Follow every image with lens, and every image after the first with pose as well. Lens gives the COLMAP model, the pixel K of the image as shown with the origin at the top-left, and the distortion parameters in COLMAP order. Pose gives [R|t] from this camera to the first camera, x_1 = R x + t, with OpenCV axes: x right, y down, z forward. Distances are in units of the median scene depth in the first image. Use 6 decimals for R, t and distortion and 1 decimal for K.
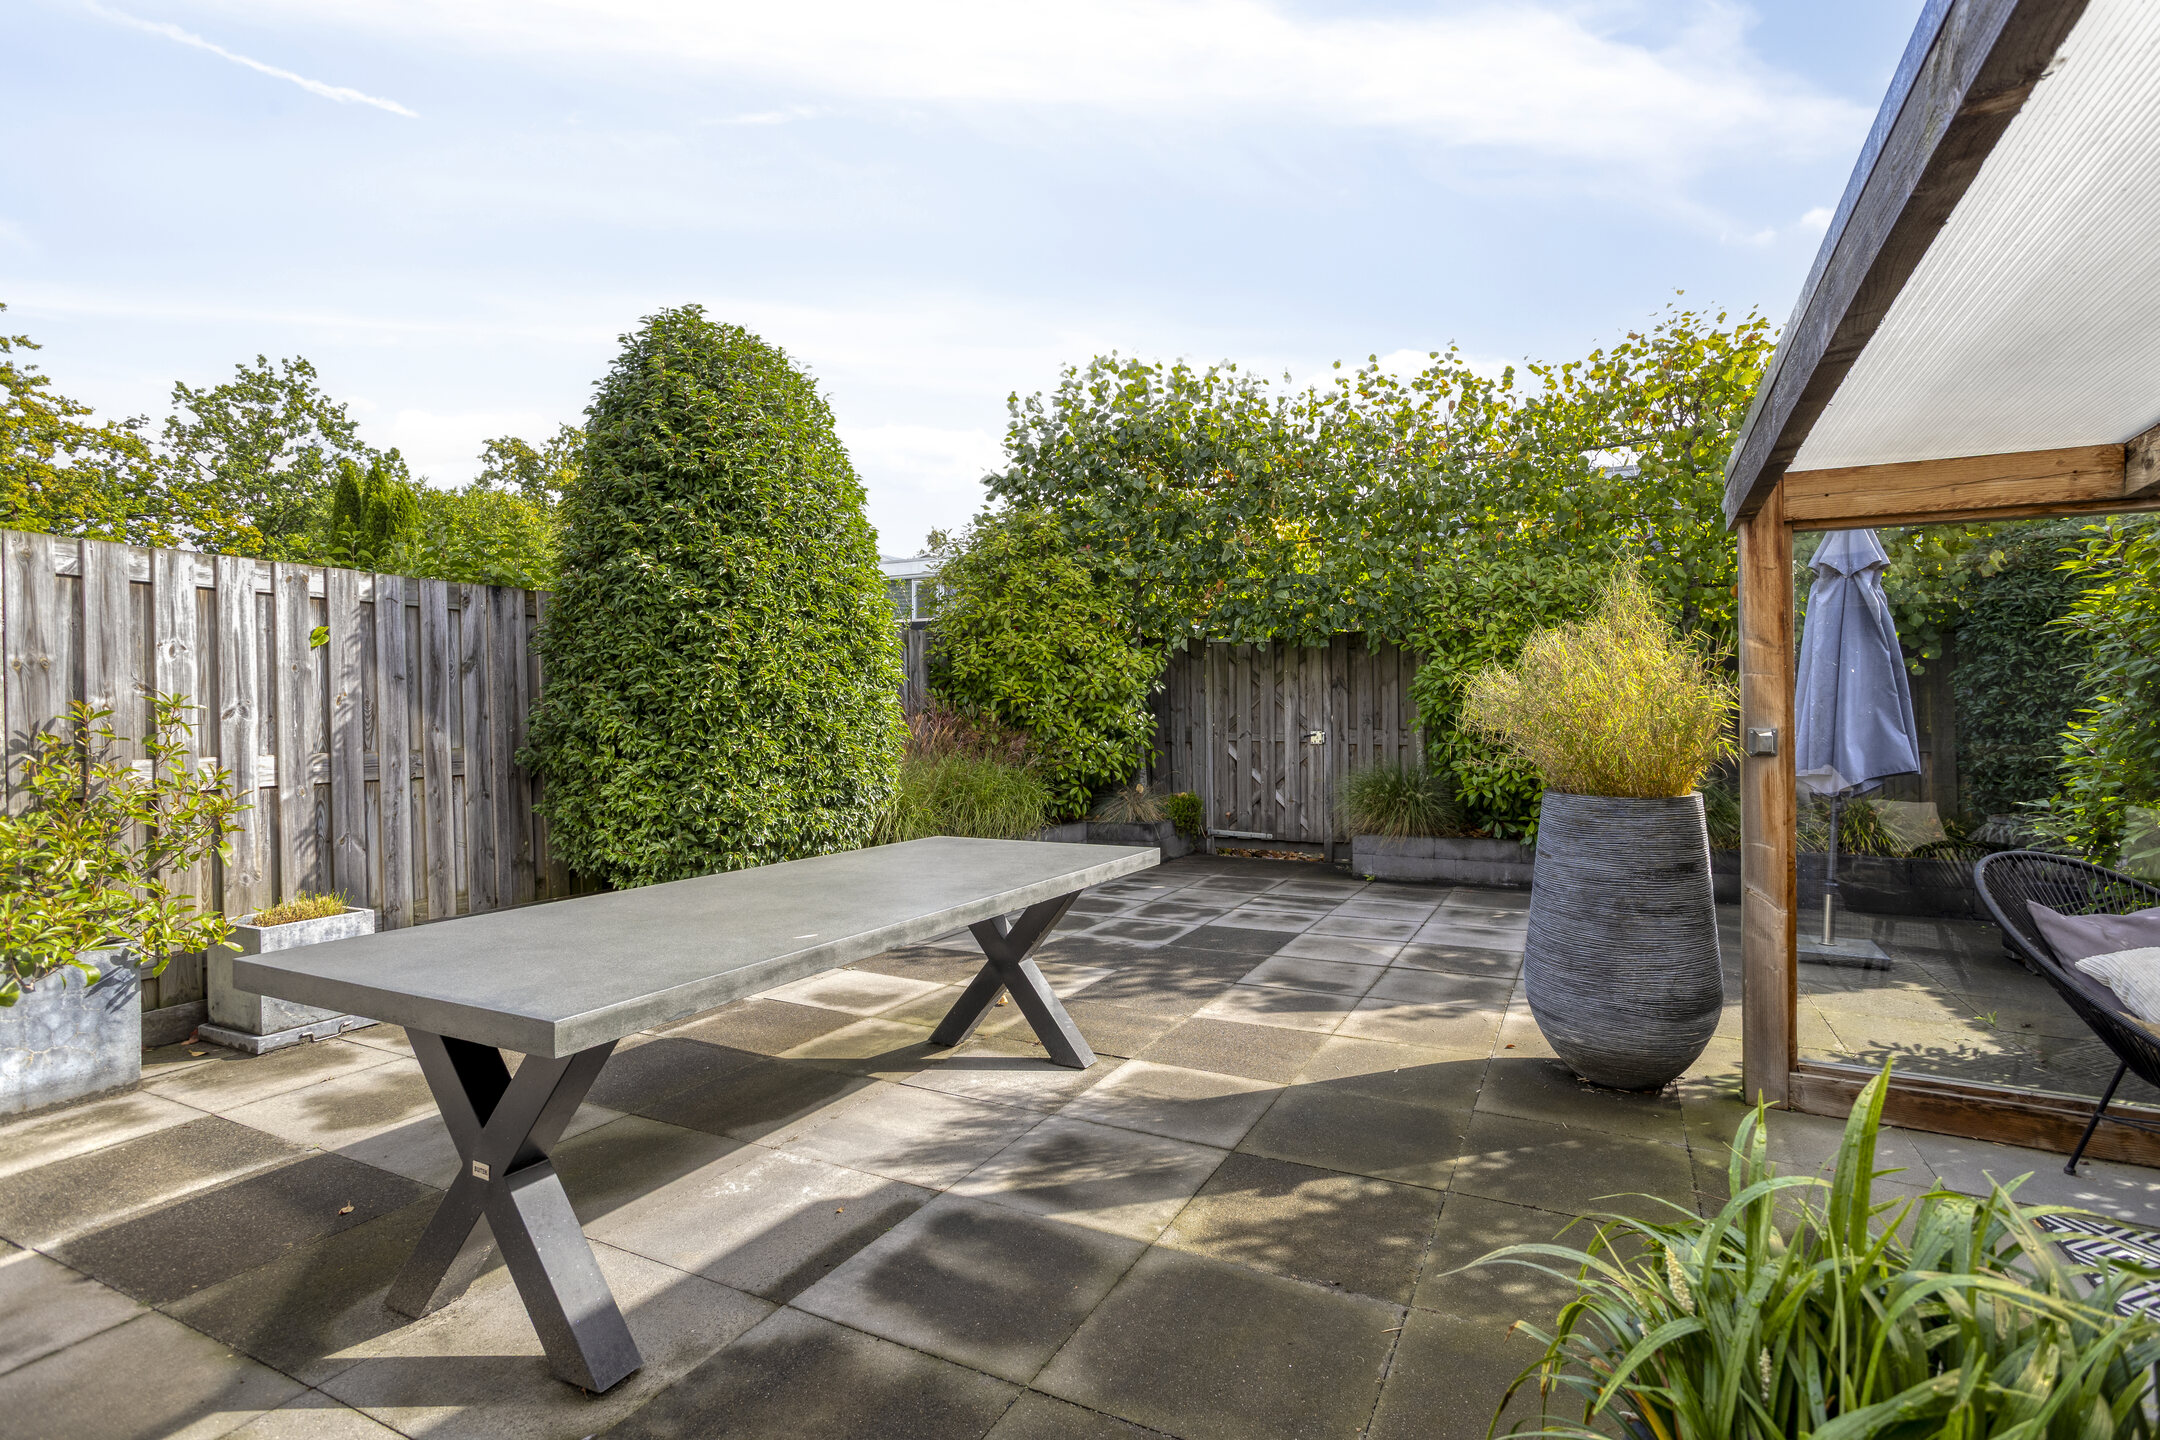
lens RADIAL K [[1059.6, 0, 1089.6], [0, 1059.6, 746.5], [0, 0, 1]] dist [-0.042583, 0.018939]
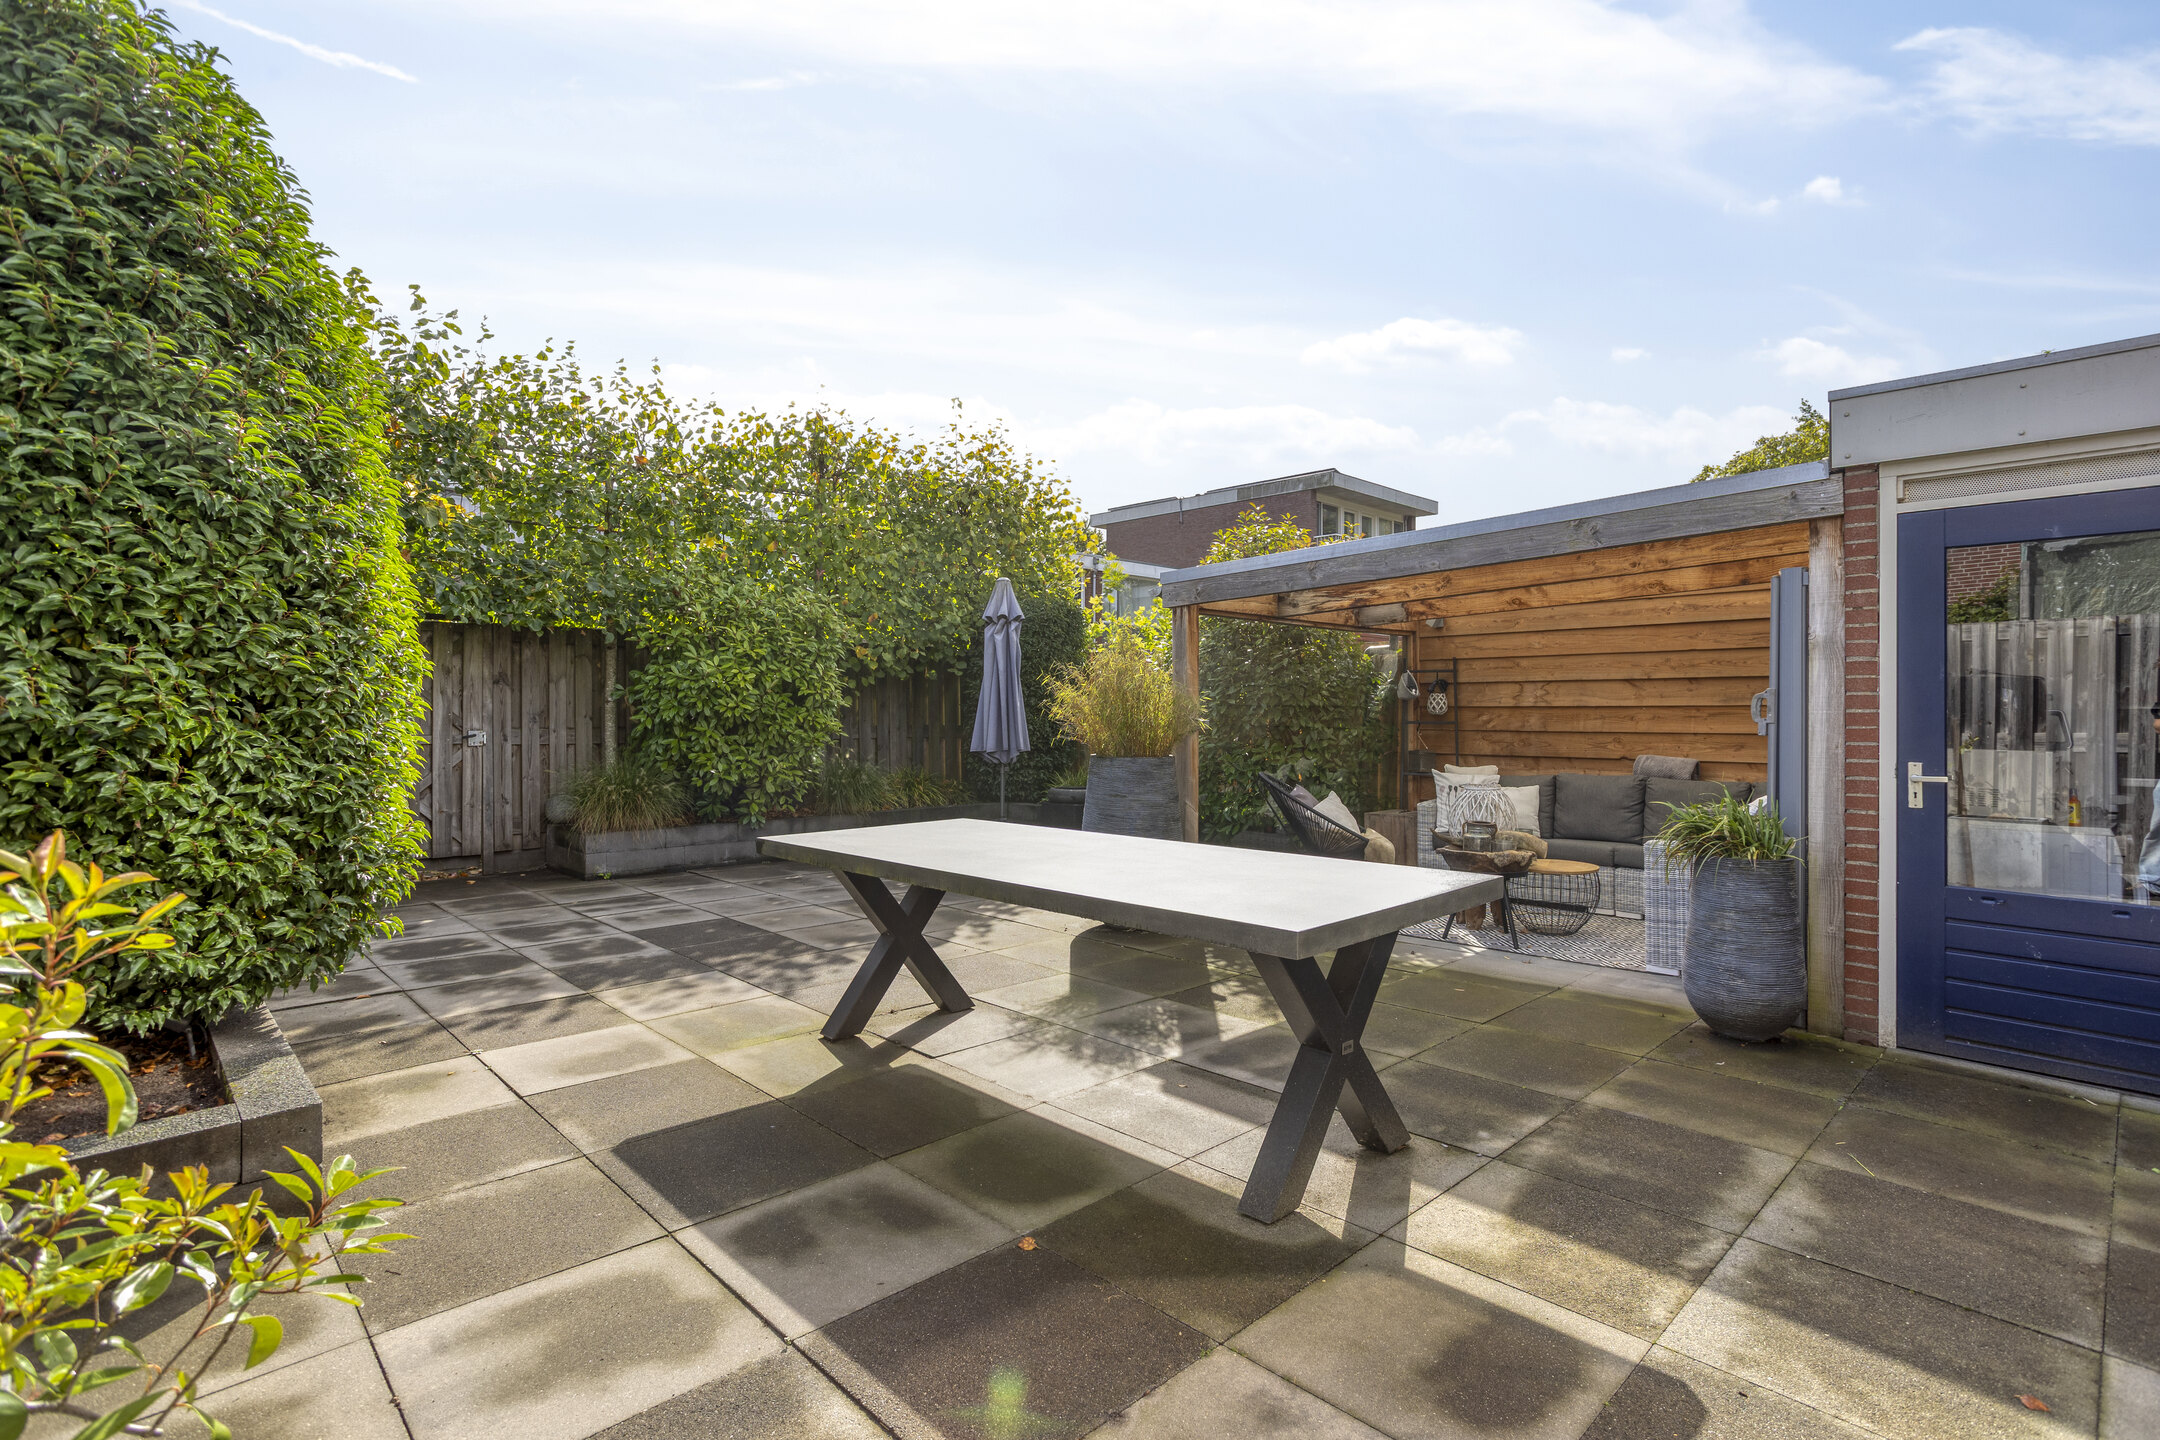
lens RADIAL K [[1059.6, 0, 1078.9], [0, 1059.6, 730.2], [0, 0, 1]] dist [-0.042583, 0.018939]
pose [[0.350079, -0.020743, 0.936490, -0.884480], [0.034014, 0.999377, 0.009421, -0.015586], [-0.936102, 0.028556, 0.350566, 0.370327]]
